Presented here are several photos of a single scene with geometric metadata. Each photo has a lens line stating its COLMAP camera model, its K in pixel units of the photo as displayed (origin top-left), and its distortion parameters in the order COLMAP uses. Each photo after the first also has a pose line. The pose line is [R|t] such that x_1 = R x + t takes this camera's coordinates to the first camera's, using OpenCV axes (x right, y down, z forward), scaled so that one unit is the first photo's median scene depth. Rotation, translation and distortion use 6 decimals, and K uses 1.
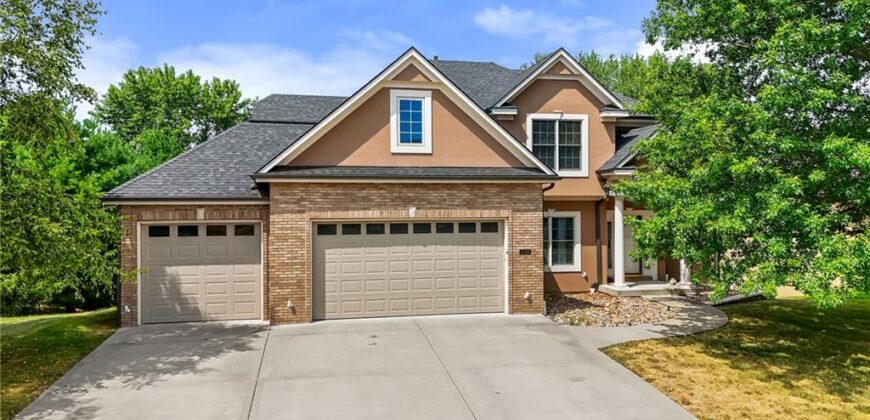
lens RADIAL K [[642.9, 0, 435.0], [0, 642.9, 210.0], [0, 0, 1]] dist [0.127546, -0.156475]
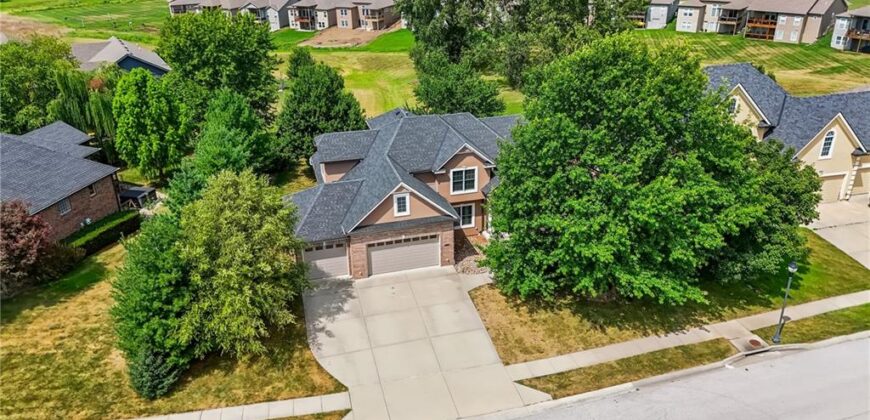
lens RADIAL K [[642.9, 0, 435.0], [0, 642.9, 210.0], [0, 0, 1]] dist [0.127546, -0.156475]
pose [[0.997826, -0.034831, 0.055945, -0.047942], [0.008573, 0.910304, 0.413852, -1.145534], [-0.065342, -0.412473, 0.908623, -1.303143]]
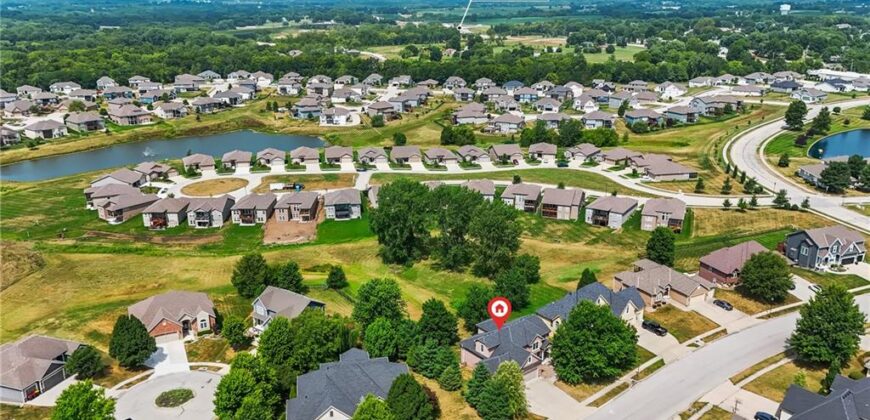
lens RADIAL K [[642.9, 0, 435.0], [0, 642.9, 210.0], [0, 0, 1]] dist [0.127546, -0.156475]
pose [[0.893362, -0.138306, 0.427522, -4.150252], [0.007722, 0.956036, 0.293146, -4.162523], [-0.449271, -0.258584, 0.855155, -4.730393]]
